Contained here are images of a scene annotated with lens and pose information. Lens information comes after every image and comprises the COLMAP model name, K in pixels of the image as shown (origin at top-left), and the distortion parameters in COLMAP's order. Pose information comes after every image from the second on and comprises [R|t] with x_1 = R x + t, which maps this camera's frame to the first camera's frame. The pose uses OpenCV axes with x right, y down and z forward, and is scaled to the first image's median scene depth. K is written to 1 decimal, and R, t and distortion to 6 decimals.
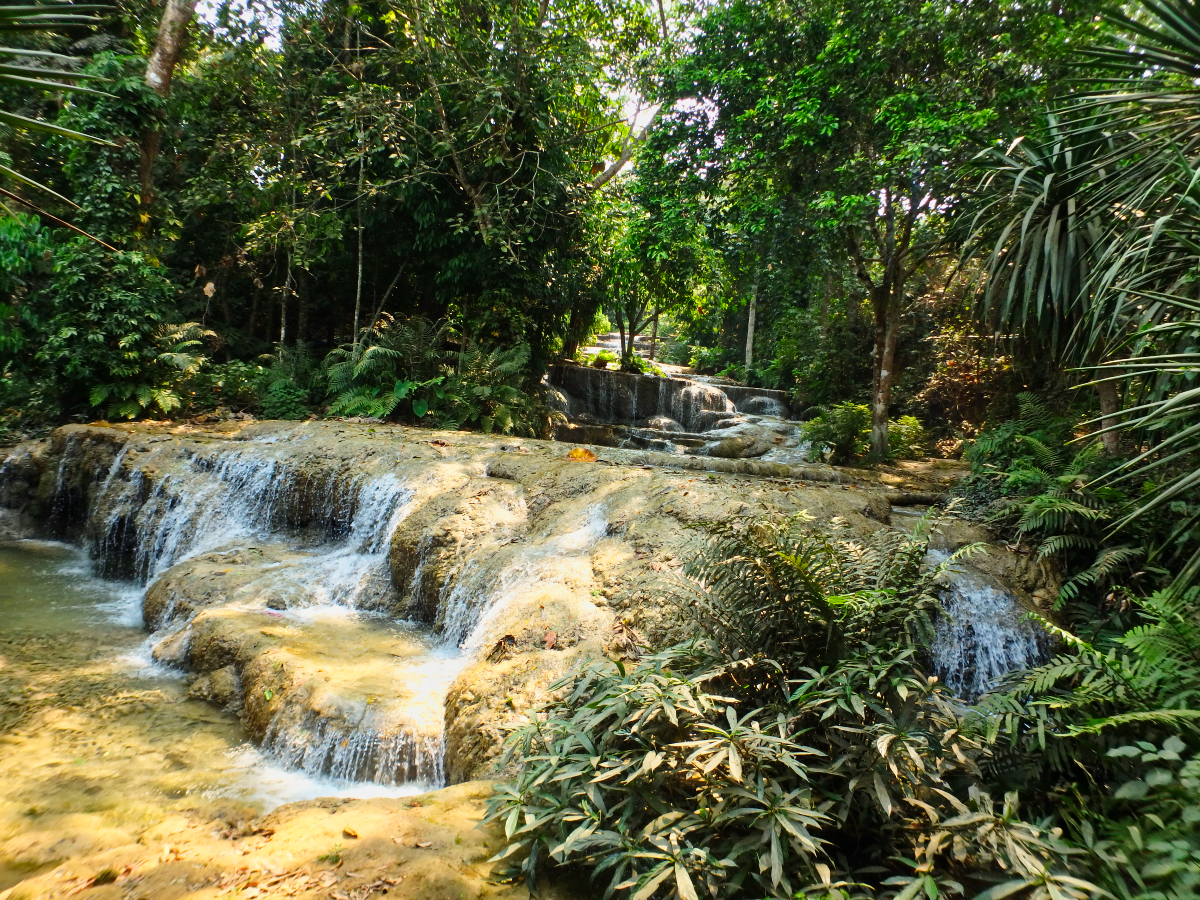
lens RADIAL K [[742.3, 0, 603.4], [0, 742.3, 453.7], [0, 0, 1]] dist [-0.027177, 0.002118]
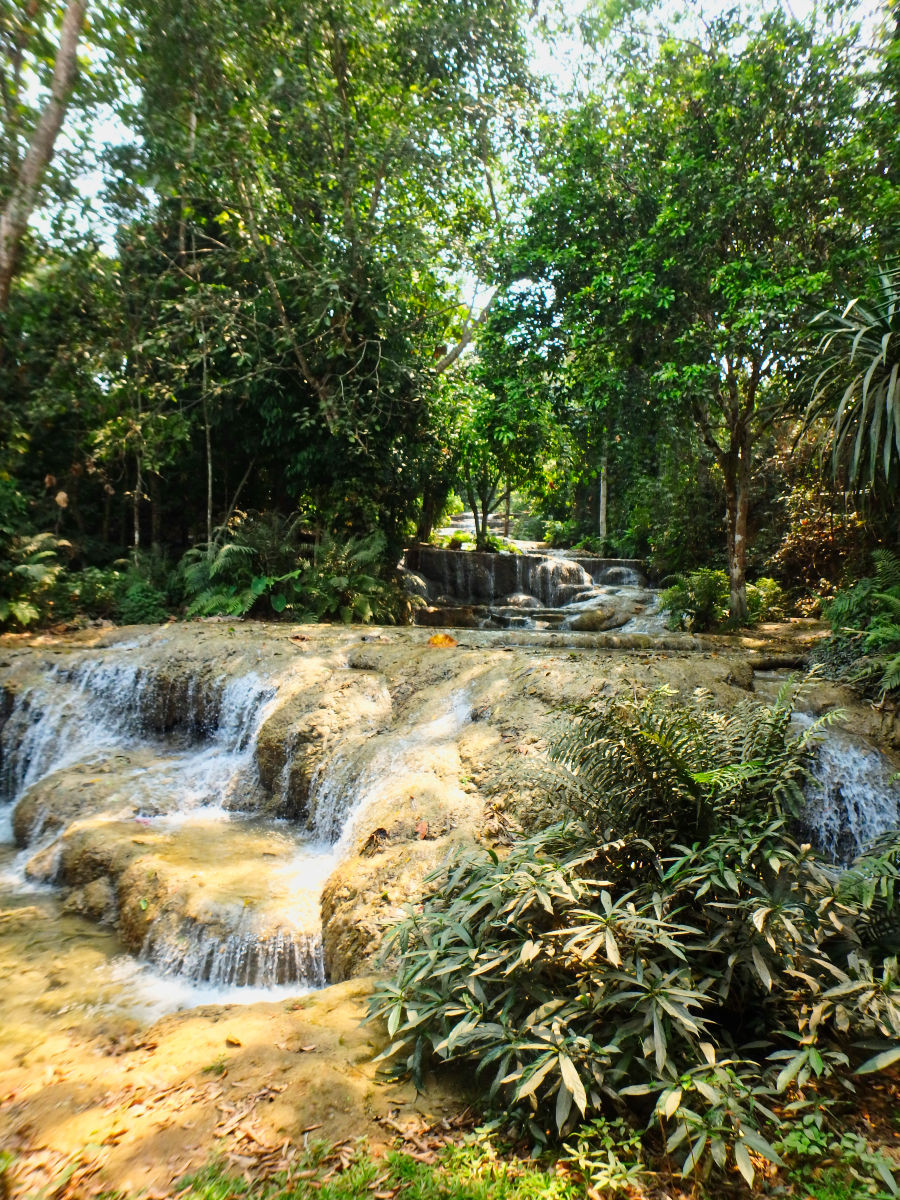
lens RADIAL K [[742.3, 0, 466.8], [0, 742.3, 625.4], [0, 0, 1]] dist [-0.027177, 0.002118]
pose [[0.997748, -0.067017, 0.002868, 0.002231], [0.067044, 0.997690, -0.010916, -0.005198], [-0.002129, 0.011084, 0.999936, -0.000872]]
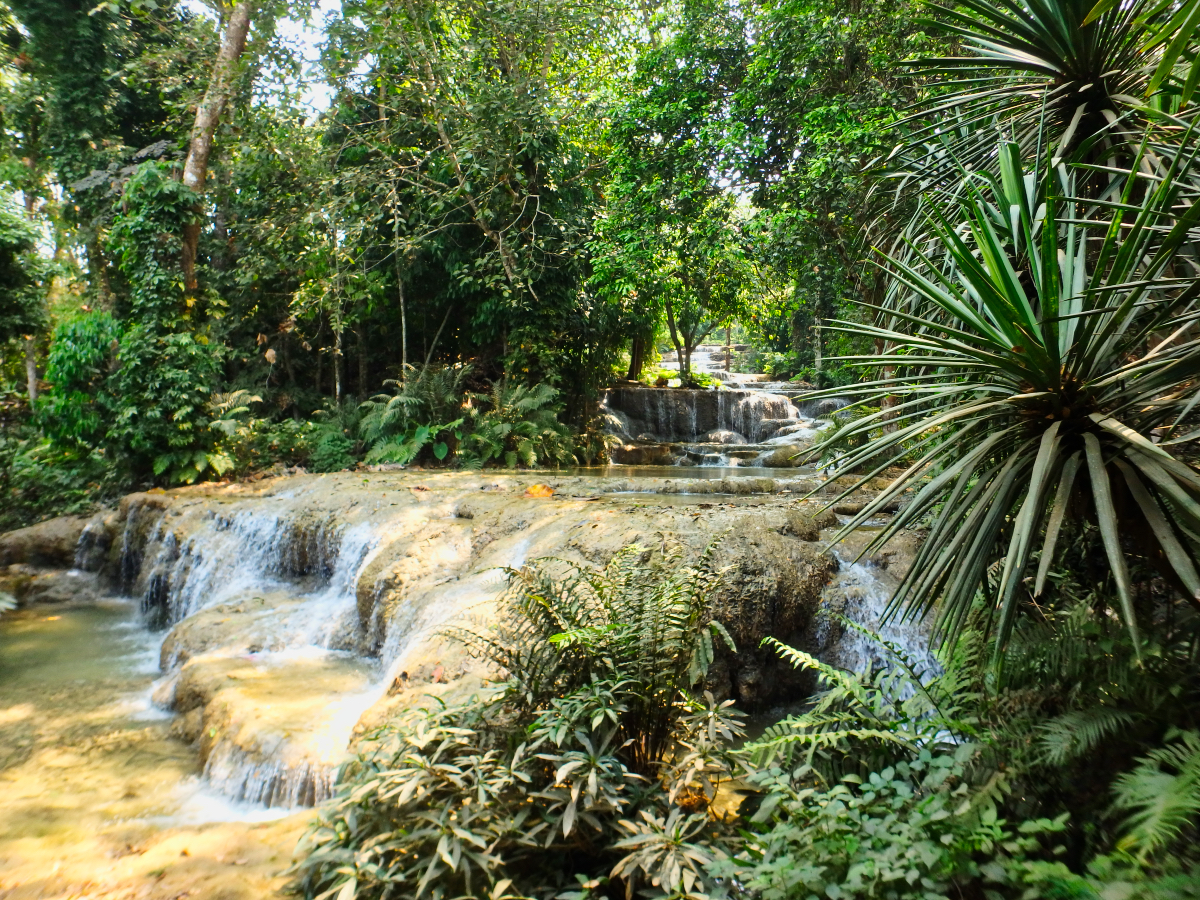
lens RADIAL K [[742.3, 0, 608.4], [0, 742.3, 456.8], [0, 0, 1]] dist [-0.027177, 0.002118]
pose [[0.986779, -0.084537, -0.138281, 0.188943], [0.082244, 0.996364, -0.022220, -0.012957], [0.139657, 0.010554, 0.990144, -0.027500]]
